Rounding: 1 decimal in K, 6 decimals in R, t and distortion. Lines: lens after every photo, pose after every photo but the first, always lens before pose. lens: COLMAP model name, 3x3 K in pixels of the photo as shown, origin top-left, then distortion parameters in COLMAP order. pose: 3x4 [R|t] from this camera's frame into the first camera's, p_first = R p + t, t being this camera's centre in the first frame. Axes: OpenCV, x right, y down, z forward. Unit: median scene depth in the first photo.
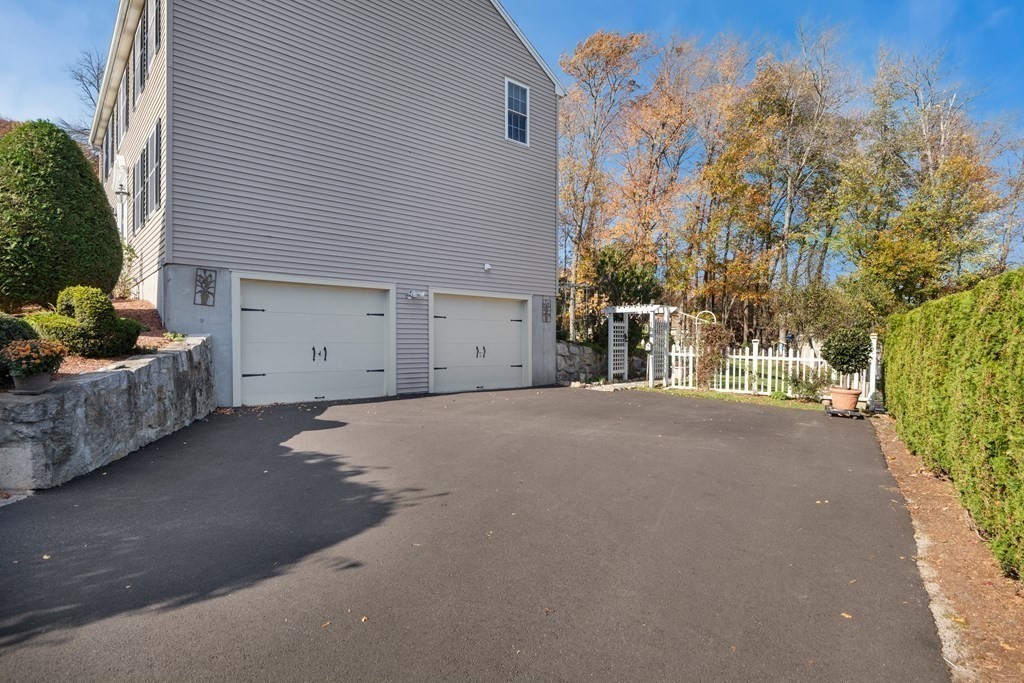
lens RADIAL K [[544.6, 0, 508.6], [0, 544.6, 338.8], [0, 0, 1]] dist [-0.003589, 0.001007]
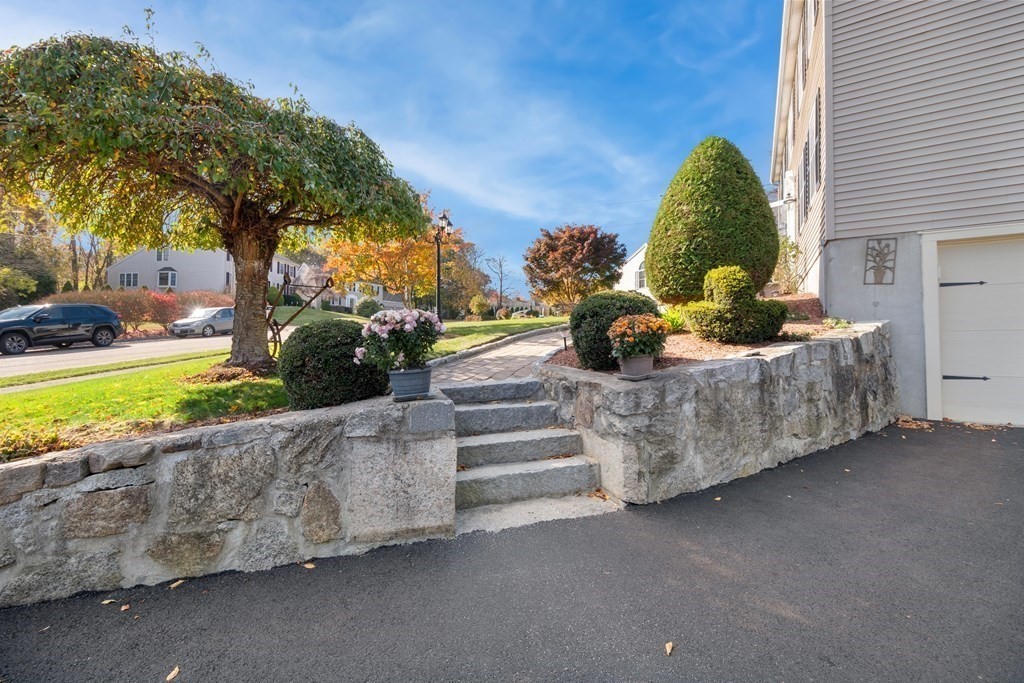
lens RADIAL K [[418.0, 0, 504.9], [0, 418.0, 338.6], [0, 0, 1]] dist [-0.001453, -0.000089]
pose [[0.321280, -0.012317, -0.946904, -0.229005], [0.003943, 0.999924, -0.011669, 0.030786], [0.946976, 0.000015, 0.321304, 0.413979]]
